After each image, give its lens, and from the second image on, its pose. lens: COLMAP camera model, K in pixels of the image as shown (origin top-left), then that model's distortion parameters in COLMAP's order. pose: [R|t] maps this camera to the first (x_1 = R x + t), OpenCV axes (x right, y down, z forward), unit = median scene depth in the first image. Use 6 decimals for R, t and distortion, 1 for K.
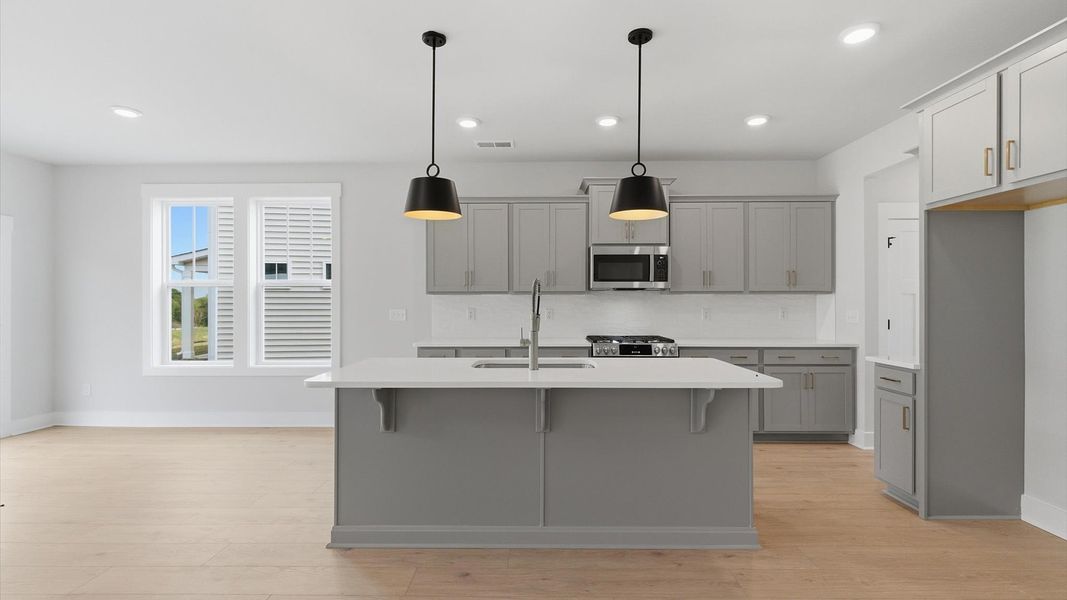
lens RADIAL K [[483.3, 0, 531.8], [0, 483.3, 295.6], [0, 0, 1]] dist [0.000788, -0.000367]
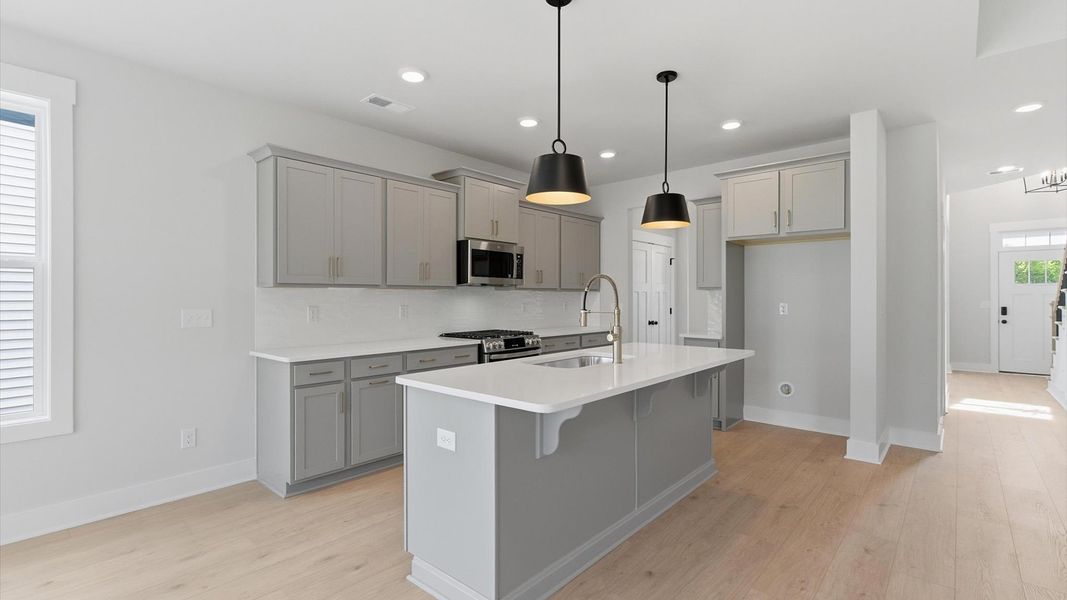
lens RADIAL K [[483.3, 0, 537.0], [0, 483.3, 299.7], [0, 0, 1]] dist [0.000788, -0.000367]
pose [[0.644406, -0.005222, 0.764666, -0.524237], [-0.011721, 0.999792, 0.016705, -0.000258], [-0.764594, -0.019727, 0.644211, 0.275051]]
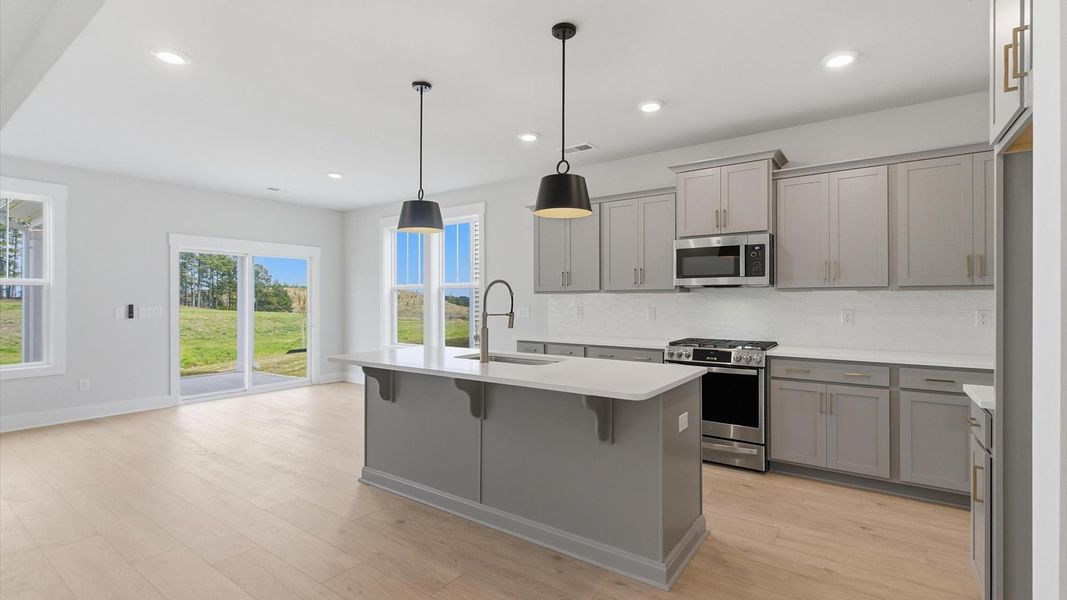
lens RADIAL K [[483.3, 0, 527.2], [0, 483.3, 296.1], [0, 0, 1]] dist [0.000788, -0.000367]
pose [[0.817630, -0.004677, -0.575725, 0.421759], [0.008038, 0.999962, 0.003292, -0.001311], [0.575688, -0.007320, 0.817637, 0.088257]]
